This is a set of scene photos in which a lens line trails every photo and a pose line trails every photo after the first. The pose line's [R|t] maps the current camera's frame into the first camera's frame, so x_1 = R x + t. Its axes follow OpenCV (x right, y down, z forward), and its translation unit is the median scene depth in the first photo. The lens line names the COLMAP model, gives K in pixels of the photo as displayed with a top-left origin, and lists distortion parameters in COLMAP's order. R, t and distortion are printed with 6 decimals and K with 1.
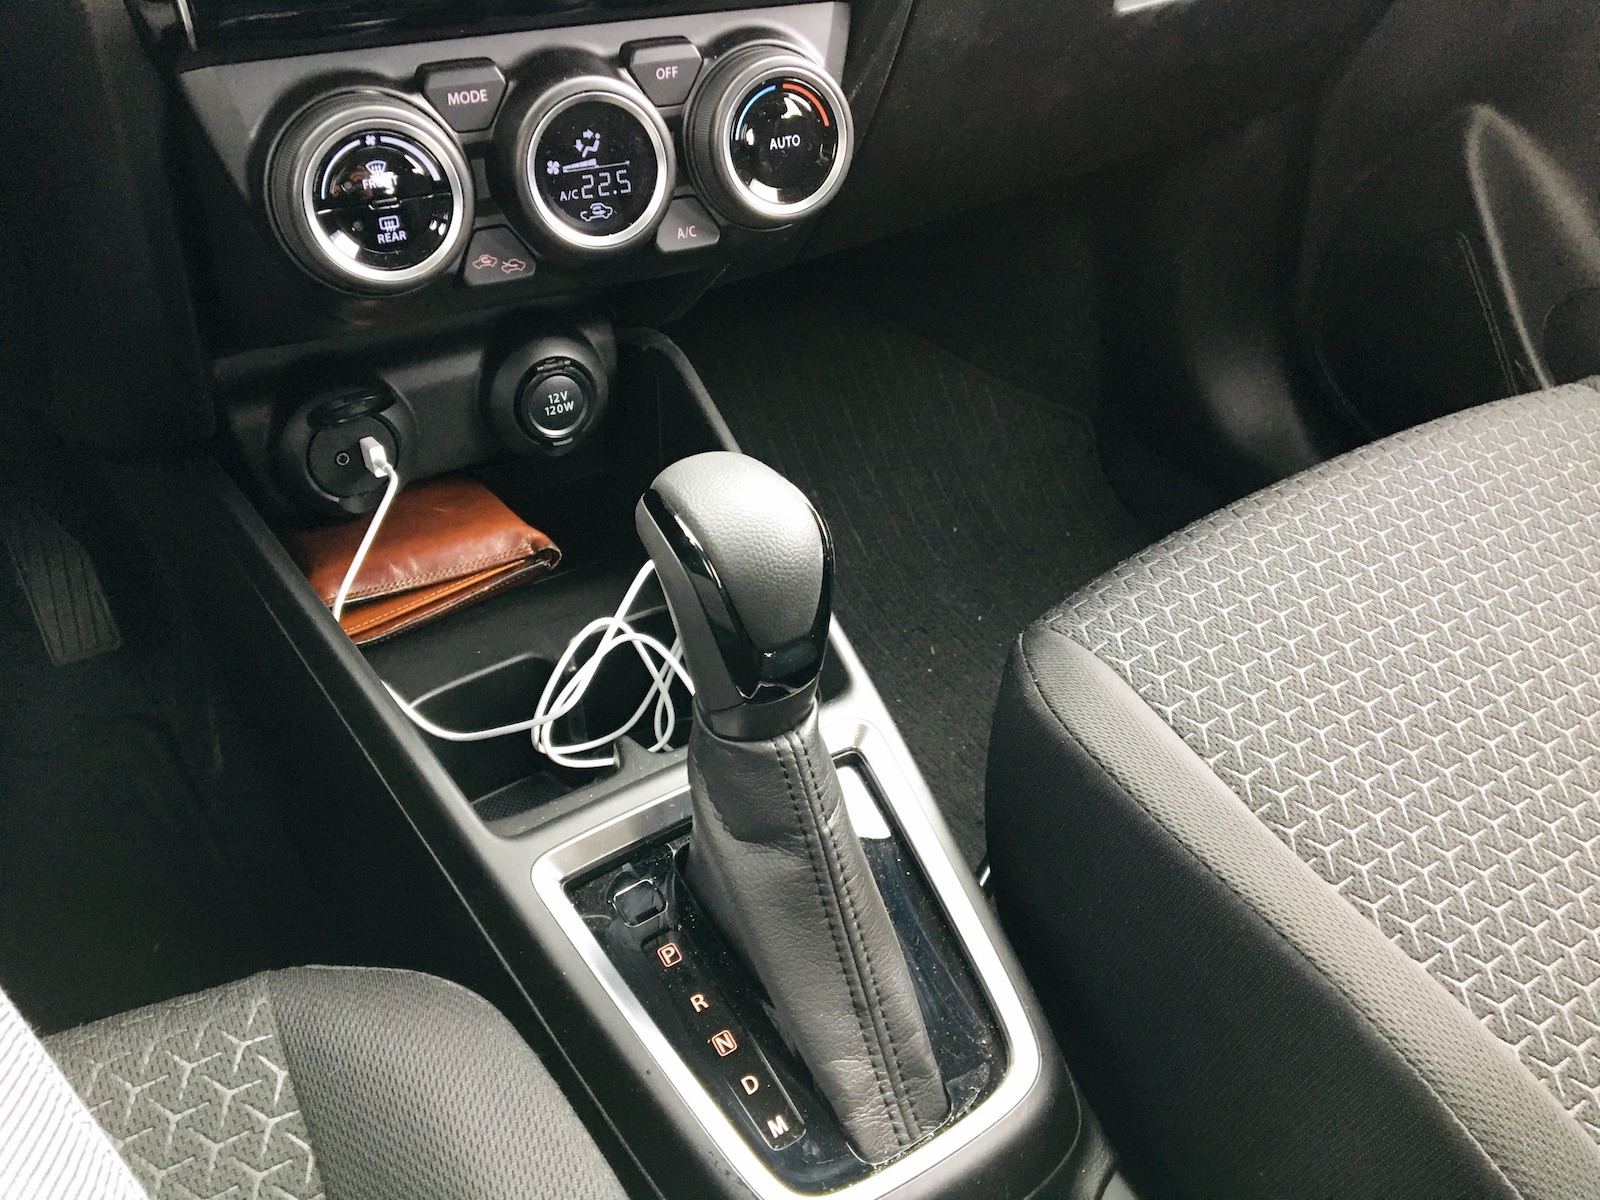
lens RADIAL K [[1366.3, 0, 799.6], [0, 1366.3, 587.2], [0, 0, 1]] dist [0.053013, -0.071947]
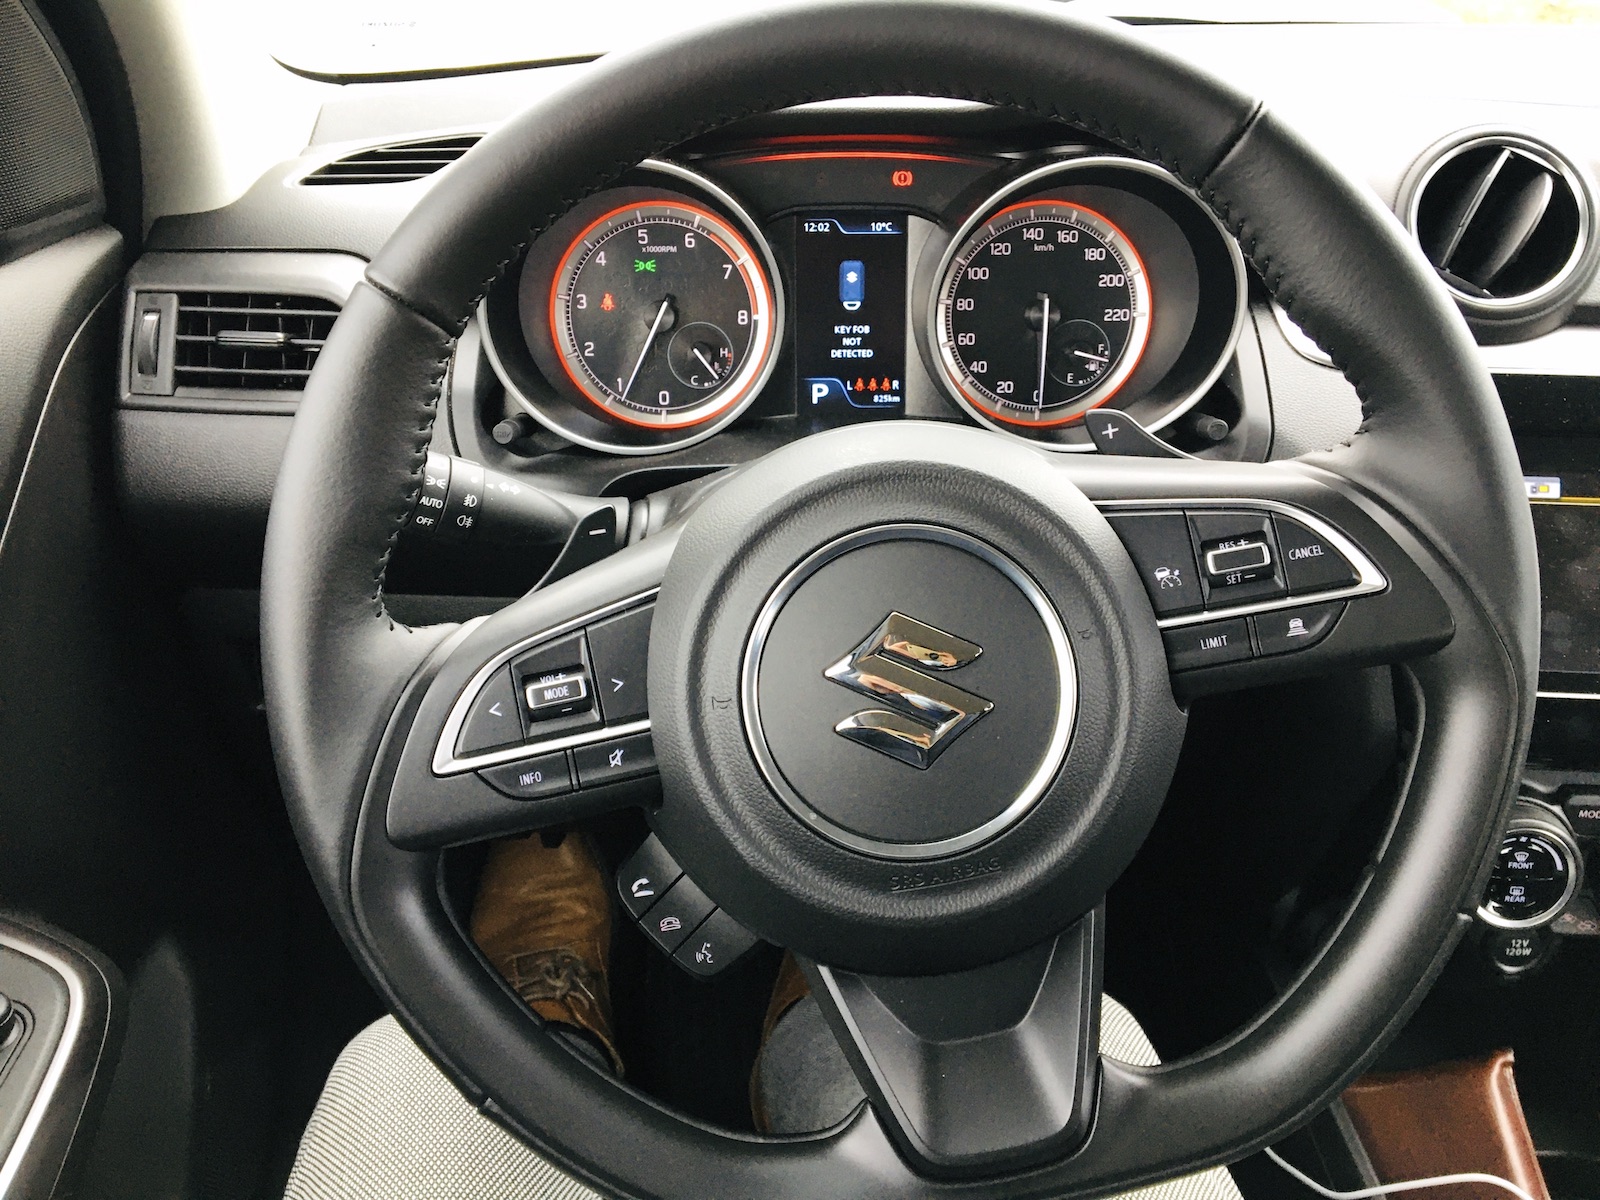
lens RADIAL K [[1363.9, 0, 800.0], [0, 1363.9, 600.0], [0, 0, 1]] dist [0.171277, -0.296668]
pose [[0.845760, 0.226084, -0.483297, -0.274688], [-0.304004, 0.948573, -0.088263, -0.182367], [0.438488, 0.221573, 0.870996, -0.634081]]
